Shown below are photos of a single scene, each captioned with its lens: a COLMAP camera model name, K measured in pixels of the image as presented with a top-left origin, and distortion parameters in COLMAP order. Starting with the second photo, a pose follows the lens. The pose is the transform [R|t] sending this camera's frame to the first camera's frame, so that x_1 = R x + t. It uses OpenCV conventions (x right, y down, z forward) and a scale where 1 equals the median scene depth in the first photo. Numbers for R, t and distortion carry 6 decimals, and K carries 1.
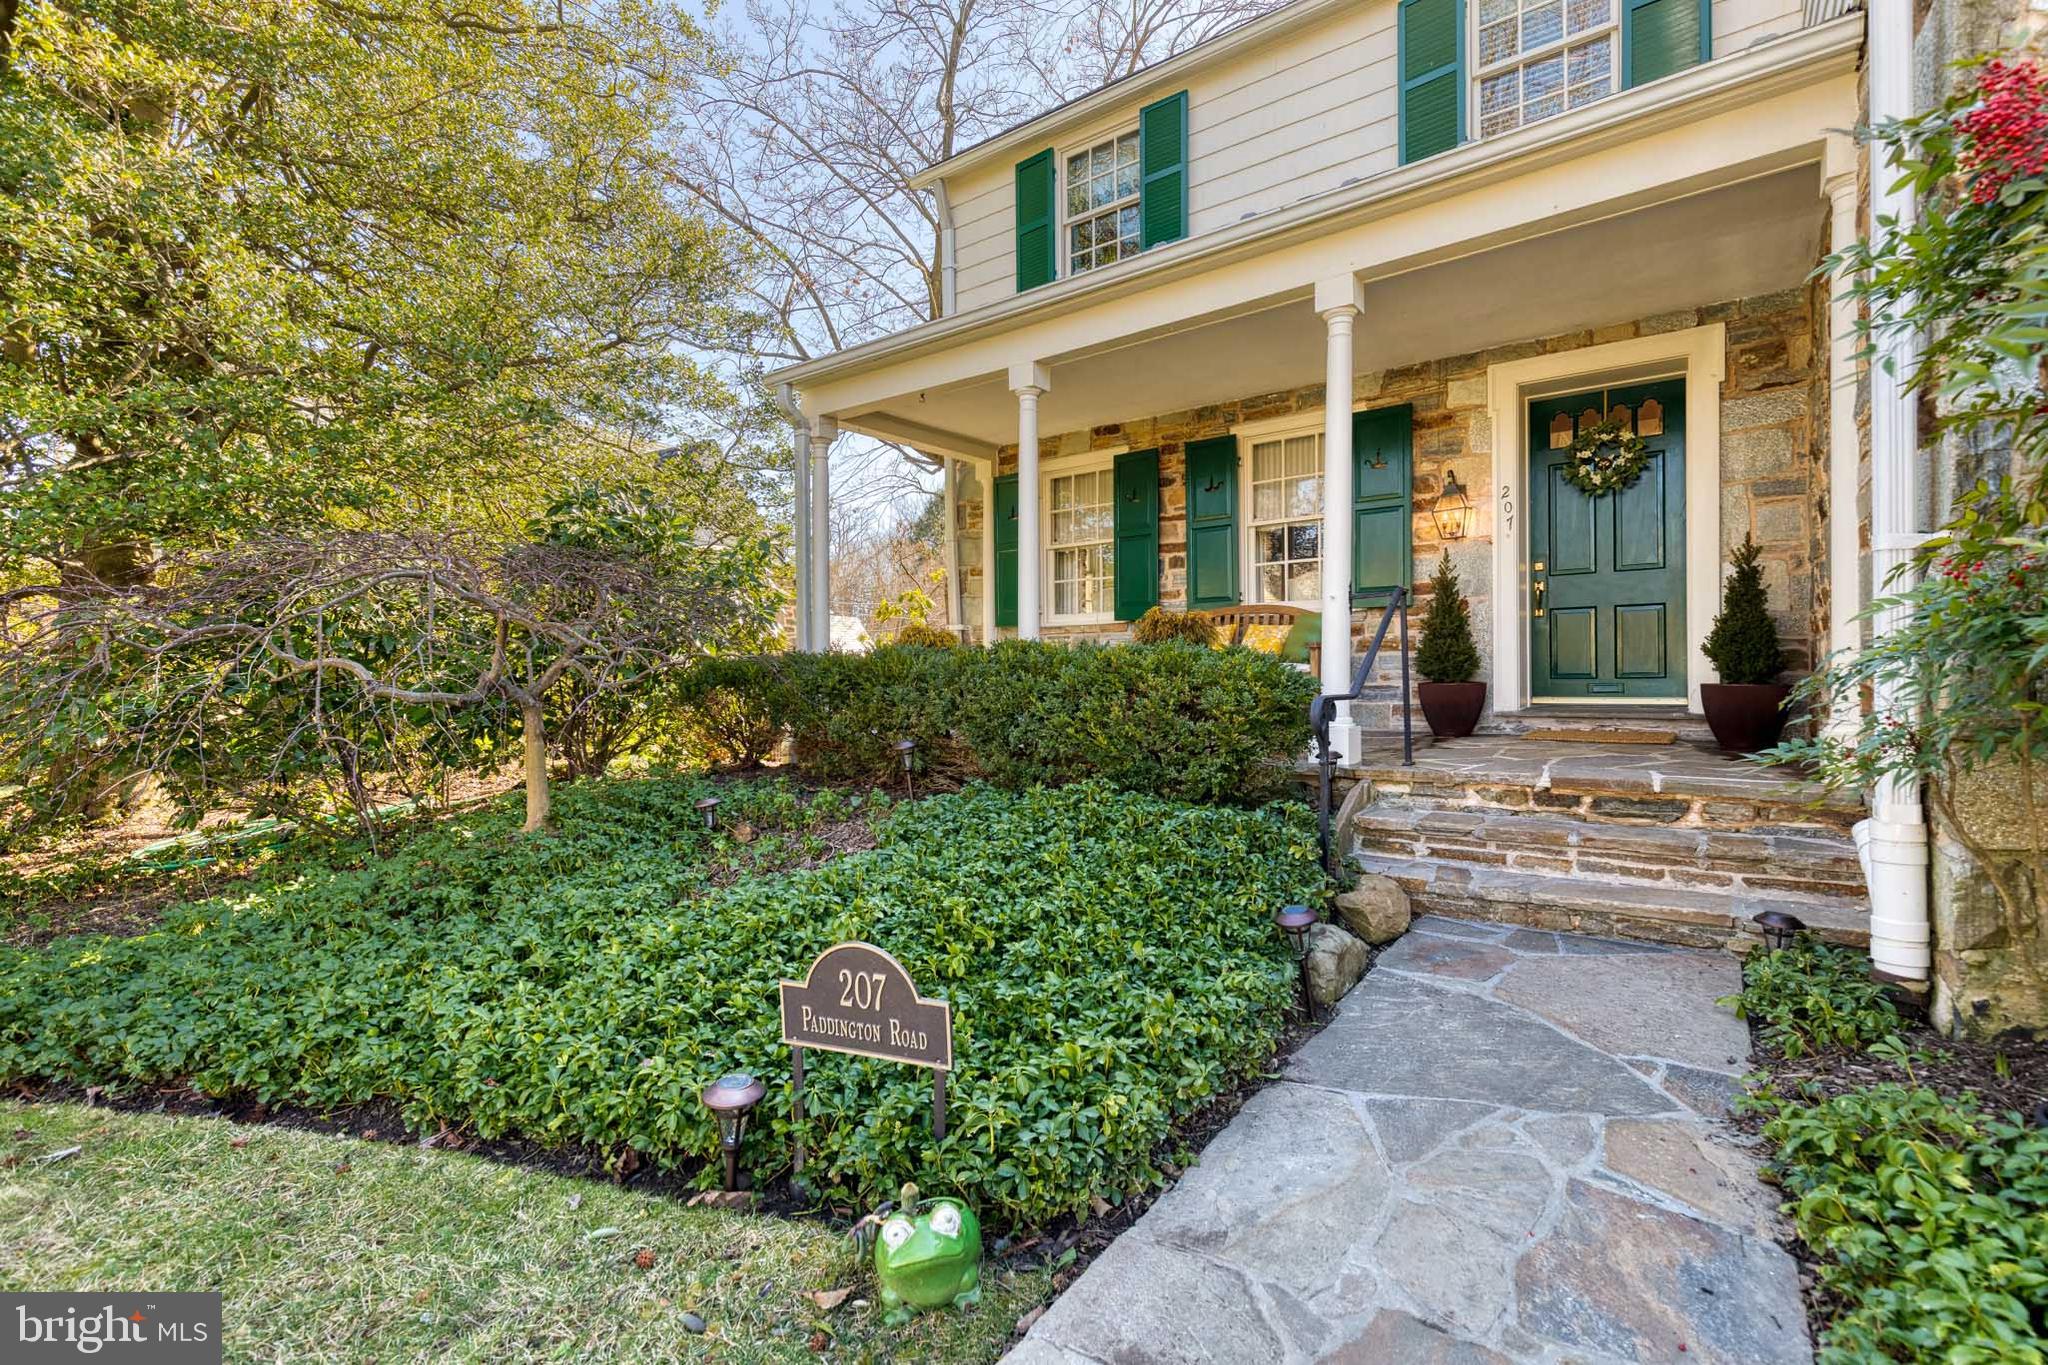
lens RADIAL K [[928.0, 0, 1024.0], [0, 928.0, 682.5], [0, 0, 1]] dist [0.001893, -0.003066]
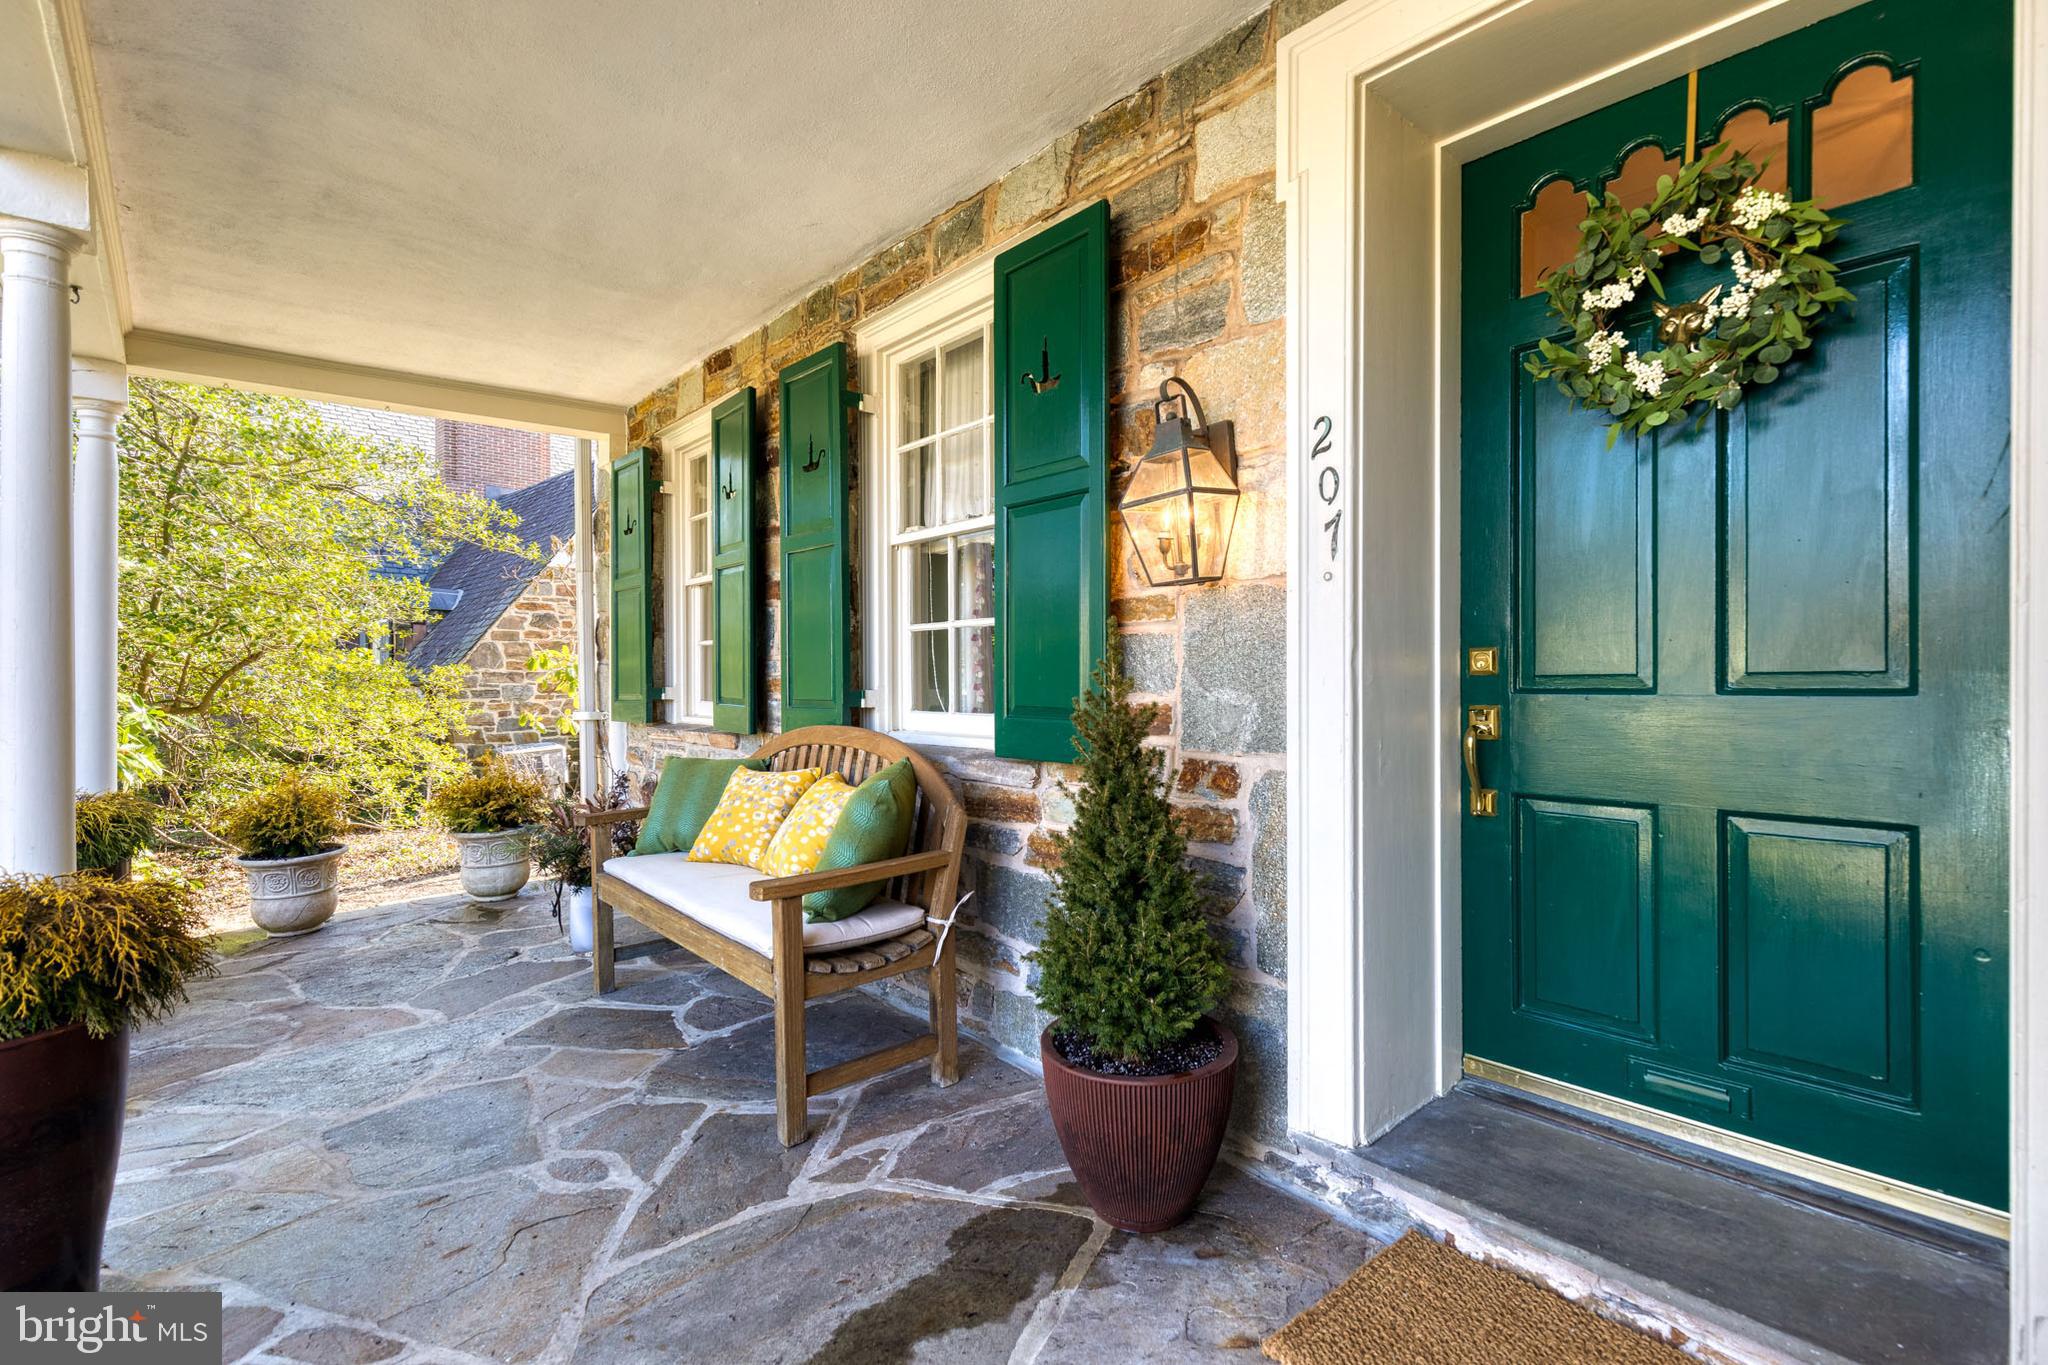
lens RADIAL K [[951.2, 0, 1024.0], [0, 951.2, 682.5], [0, 0, 1]] dist [0.001715, 0.000577]
pose [[0.981937, -0.004481, -0.189153, 0.476016], [0.007392, 0.999865, 0.014688, -0.128296], [0.189062, -0.015821, 0.981838, 0.663103]]
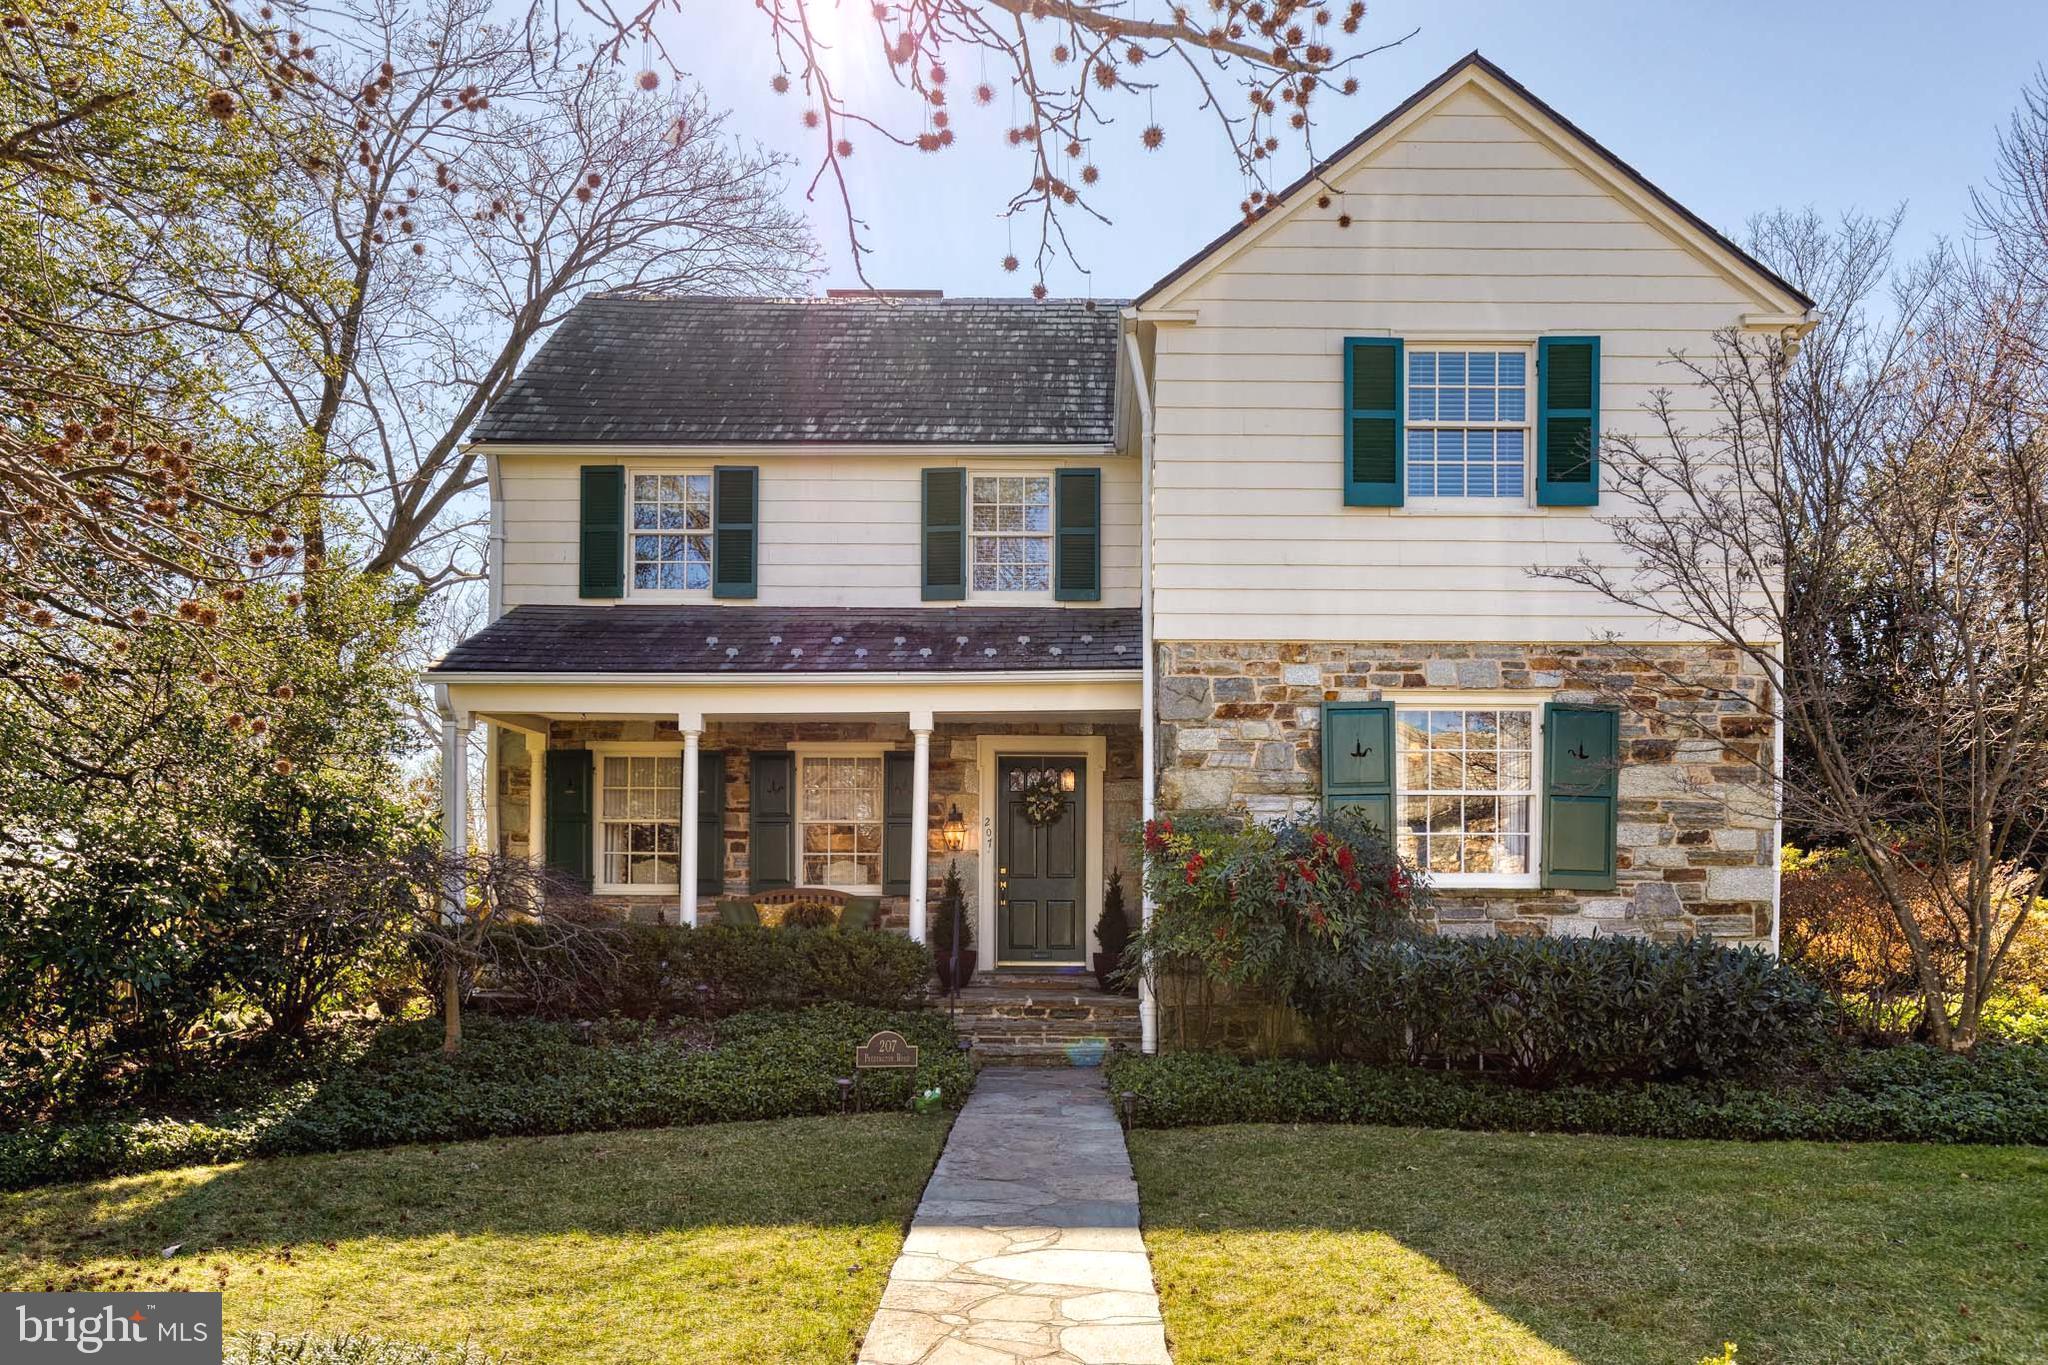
lens RADIAL K [[1687.4, 0, 1025.8], [0, 1687.4, 790.1], [0, 0, 1]] dist [-0.008999, 0.003548]
pose [[0.830803, 0.056631, 0.553678, -0.912967], [-0.008498, 0.995985, -0.089120, -0.015838], [-0.556501, 0.069336, 0.827948, -1.252786]]
